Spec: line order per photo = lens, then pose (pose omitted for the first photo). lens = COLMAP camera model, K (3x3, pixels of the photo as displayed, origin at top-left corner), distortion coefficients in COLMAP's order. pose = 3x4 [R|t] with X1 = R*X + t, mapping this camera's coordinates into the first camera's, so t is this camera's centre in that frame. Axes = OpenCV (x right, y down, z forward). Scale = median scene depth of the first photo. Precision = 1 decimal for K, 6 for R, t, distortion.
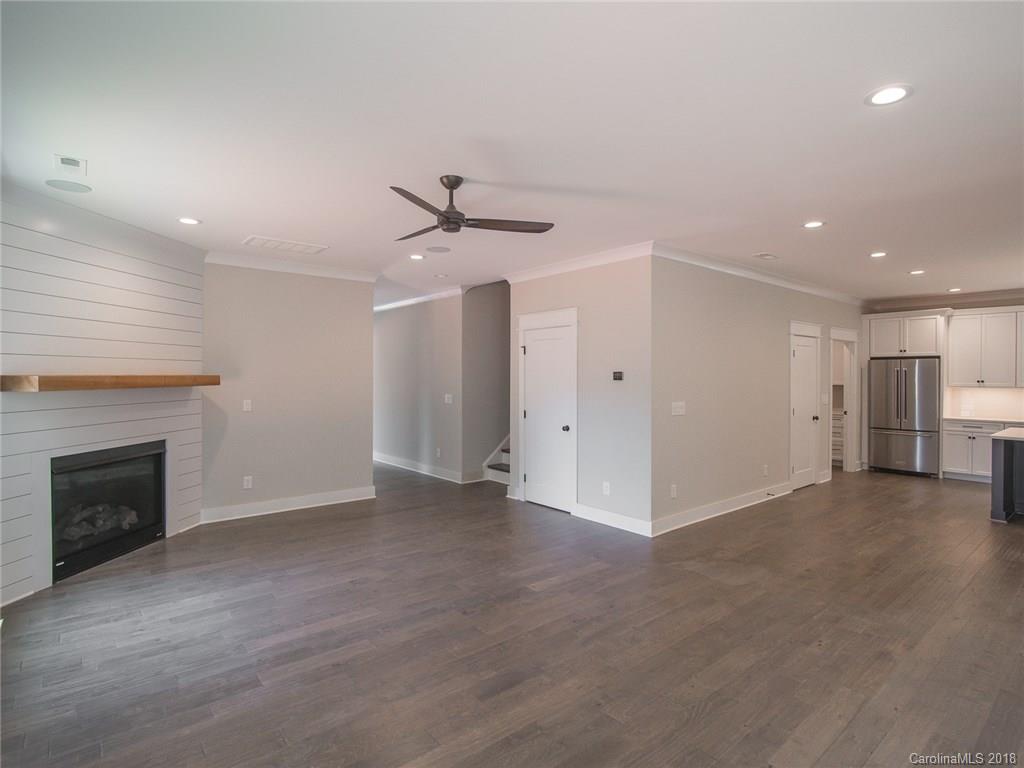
lens RADIAL K [[548.3, 0, 510.7], [0, 548.3, 376.5], [0, 0, 1]] dist [-0.000124, -0.000231]
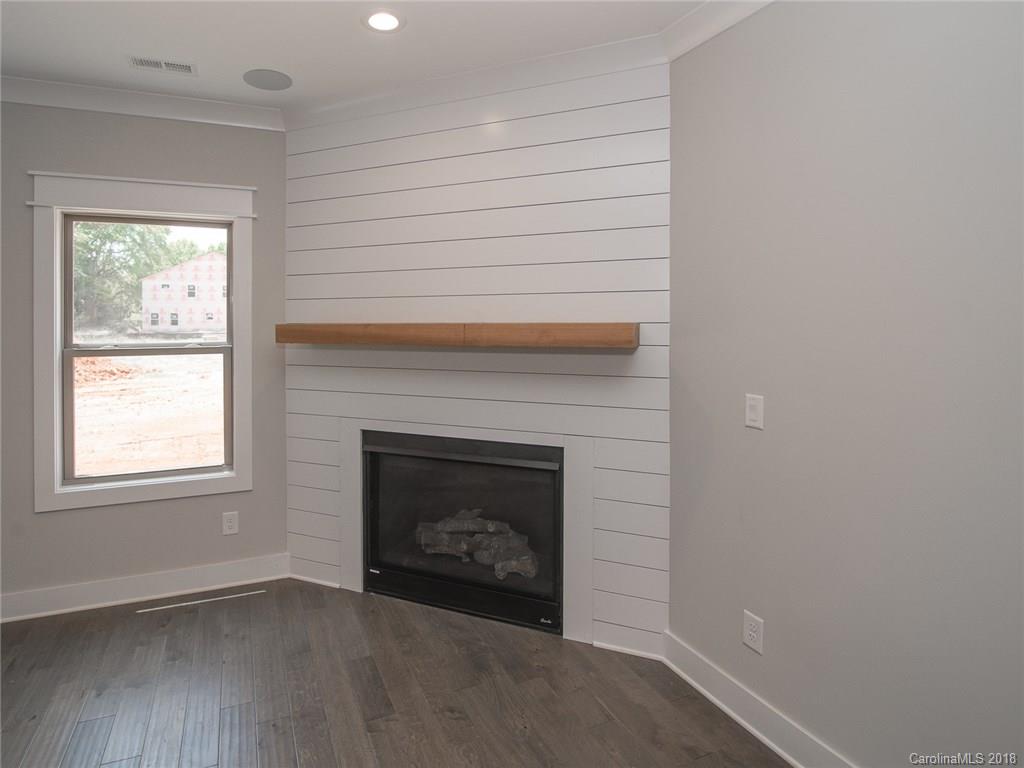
lens RADIAL K [[532.7, 0, 511.3], [0, 532.7, 334.7], [0, 0, 1]] dist [-0.002518, -0.002485]
pose [[-0.290298, 0.000782, -0.956936, -0.144401], [-0.007849, 0.999964, 0.003198, 0.007179], [0.956904, 0.008439, -0.290282, 1.206673]]
